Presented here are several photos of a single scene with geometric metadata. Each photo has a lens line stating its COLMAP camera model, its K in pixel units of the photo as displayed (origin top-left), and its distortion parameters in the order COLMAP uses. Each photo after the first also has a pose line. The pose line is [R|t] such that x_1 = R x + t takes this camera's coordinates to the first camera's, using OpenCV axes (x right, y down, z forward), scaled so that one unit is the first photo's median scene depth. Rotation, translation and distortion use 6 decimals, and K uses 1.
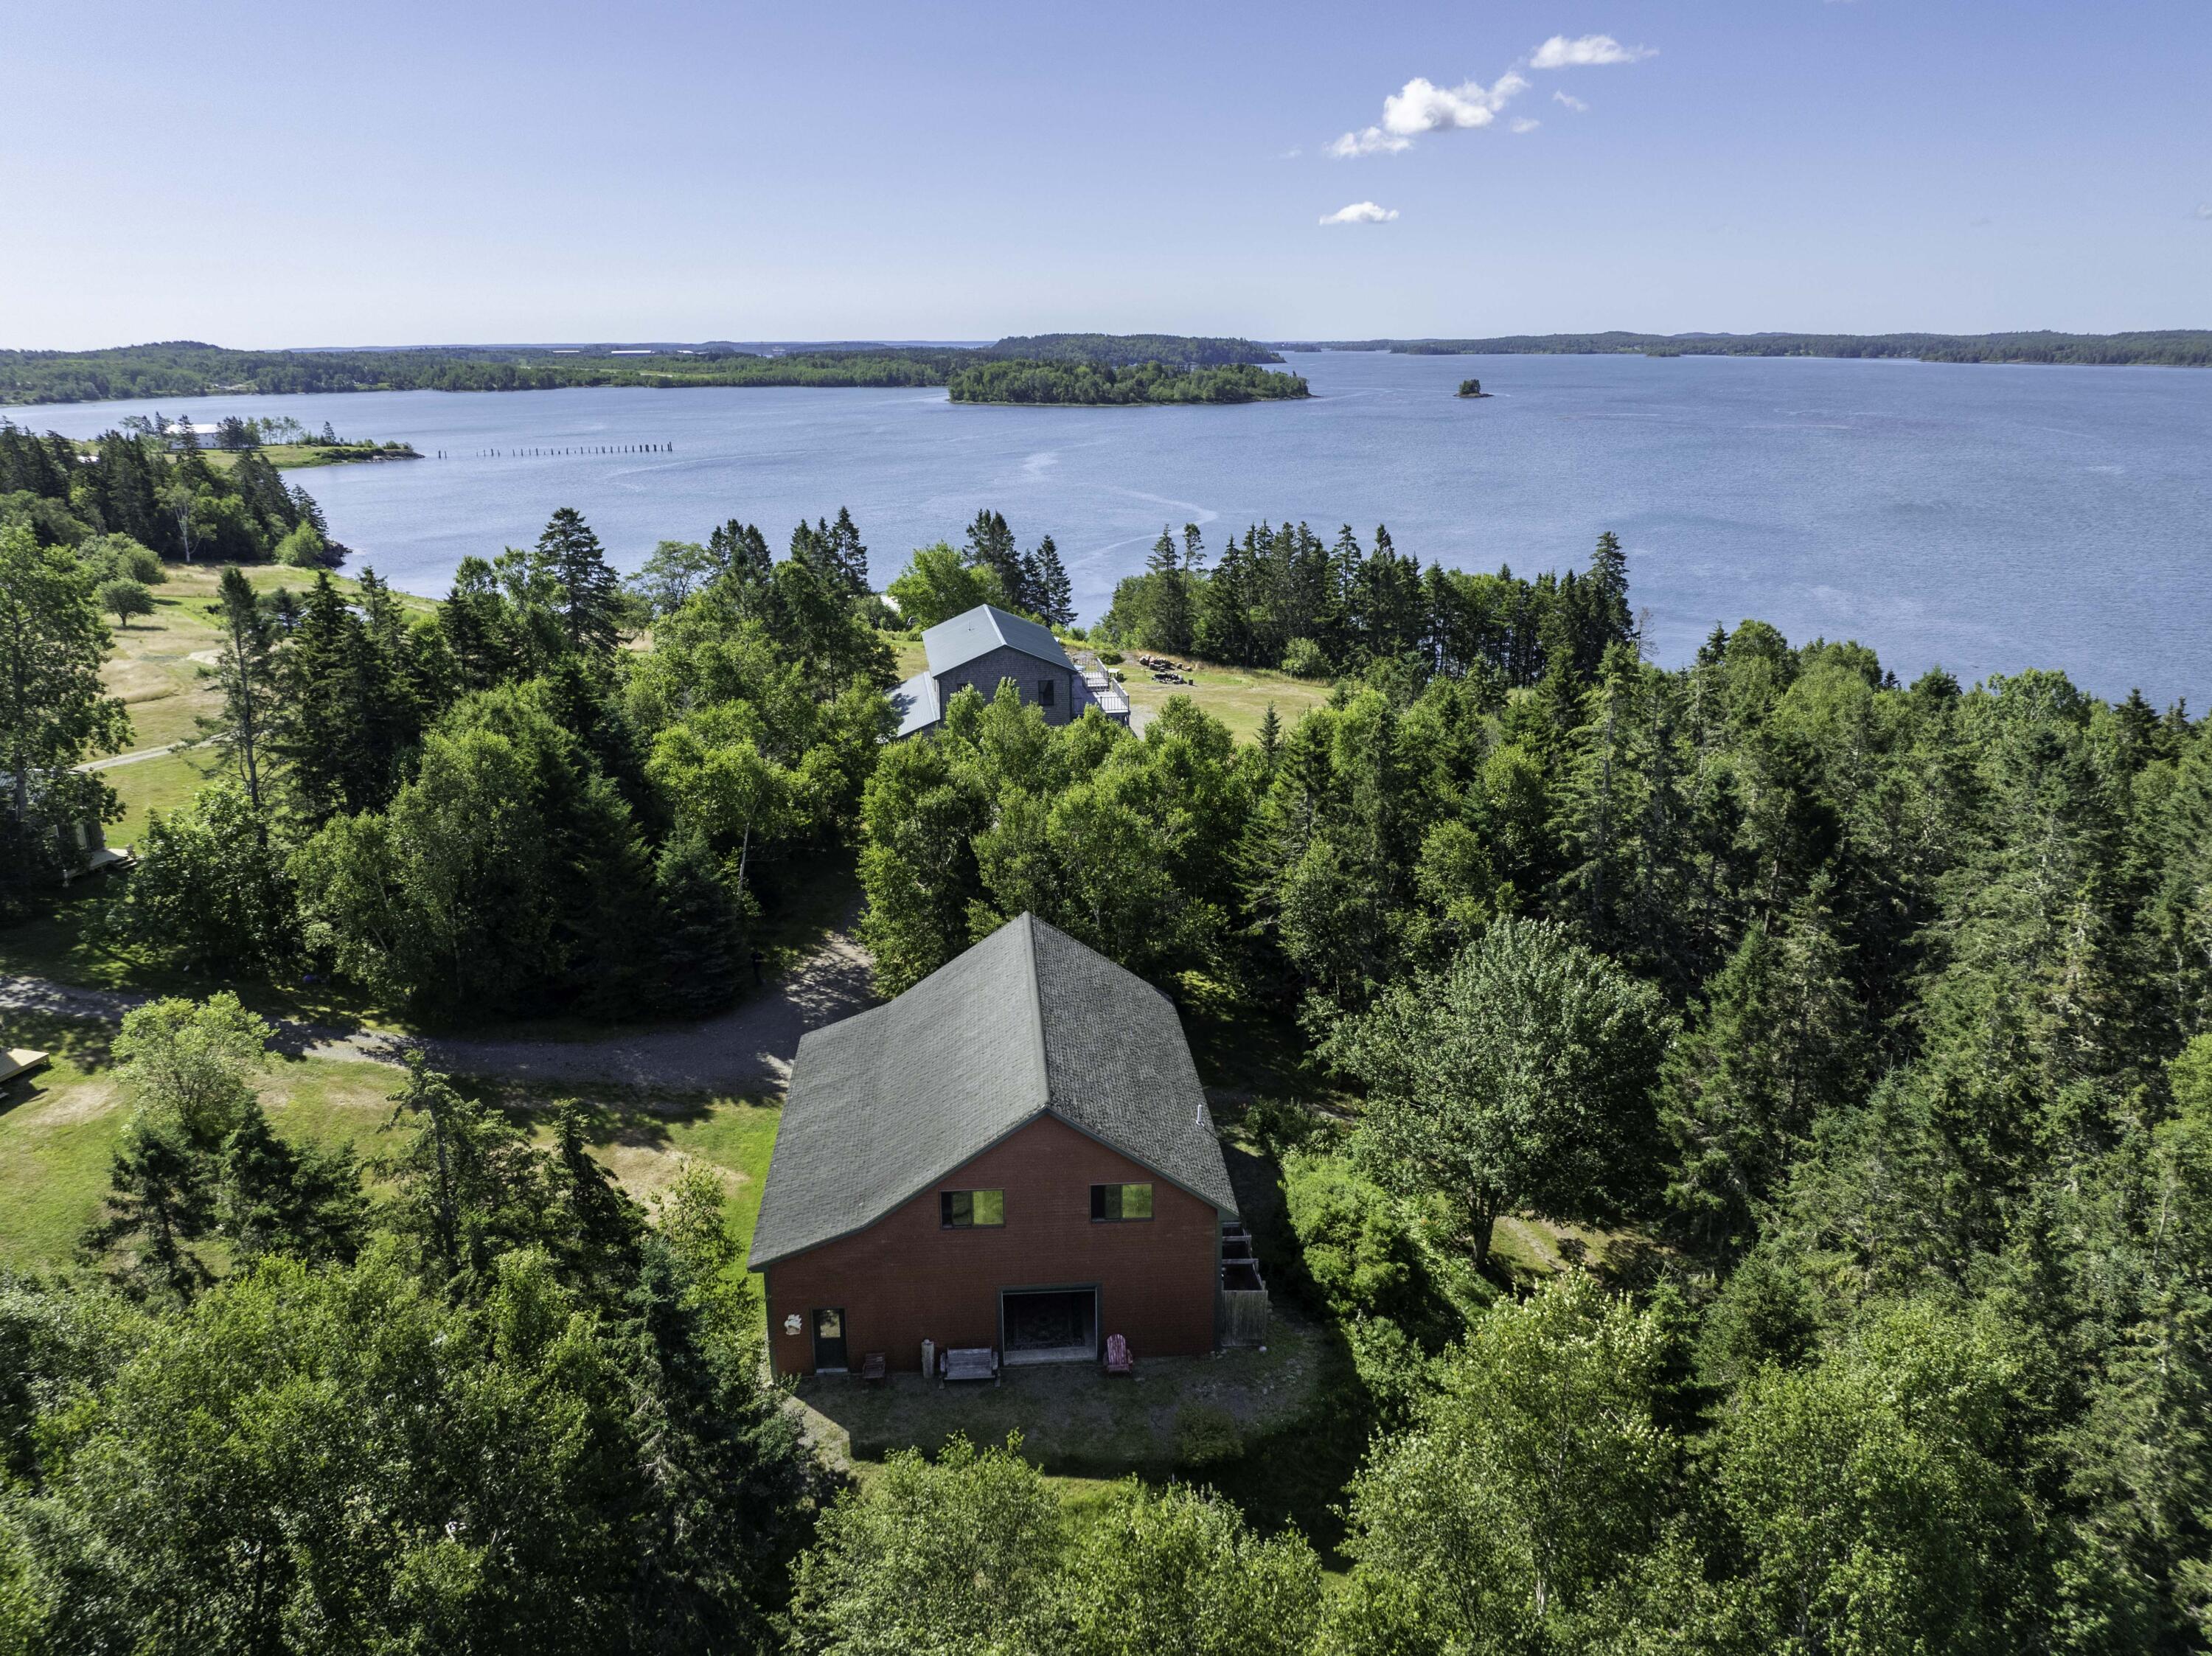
lens RADIAL K [[1545.6, 0, 1132.3], [0, 1545.6, 774.8], [0, 0, 1]] dist [-0.035056, -0.011638]
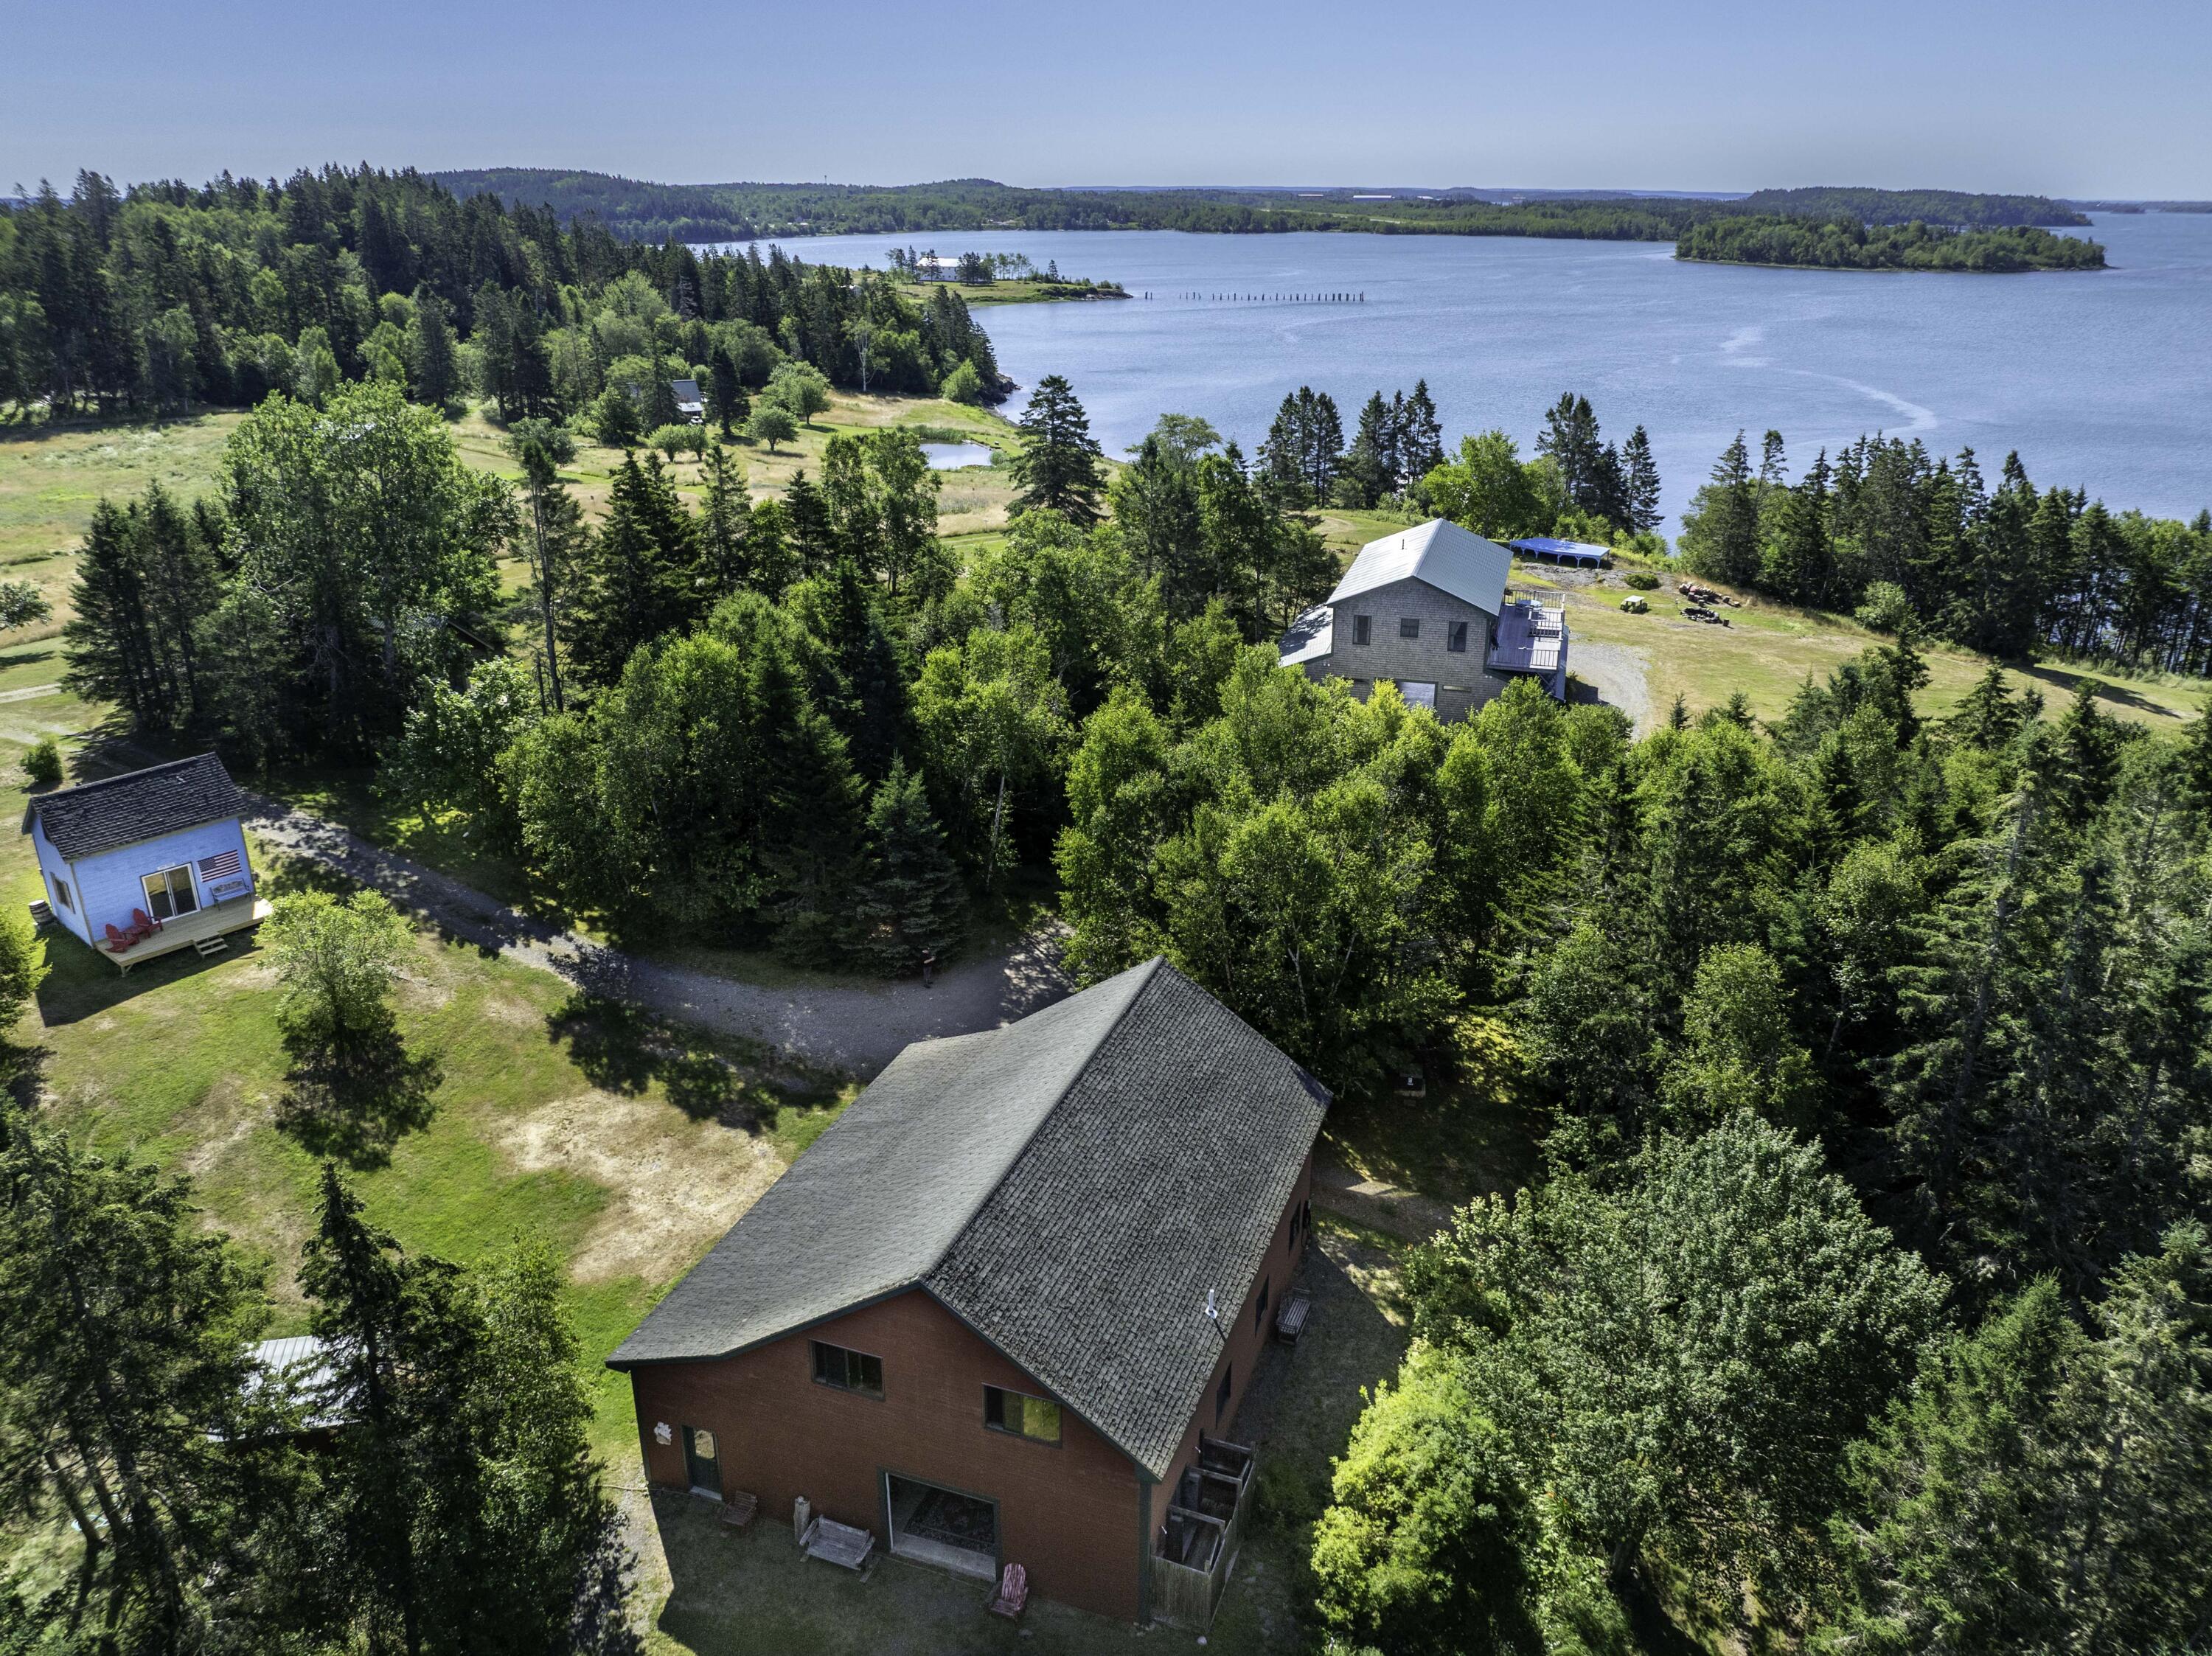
lens RADIAL K [[1545.6, 0, 1162.9], [0, 1545.6, 805.7], [0, 0, 1]] dist [-0.035056, -0.011638]
pose [[0.916728, 0.154306, -0.368510, 0.074804], [-0.114043, 0.985093, 0.128786, -0.031957], [0.382889, -0.076036, 0.920660, 0.091880]]
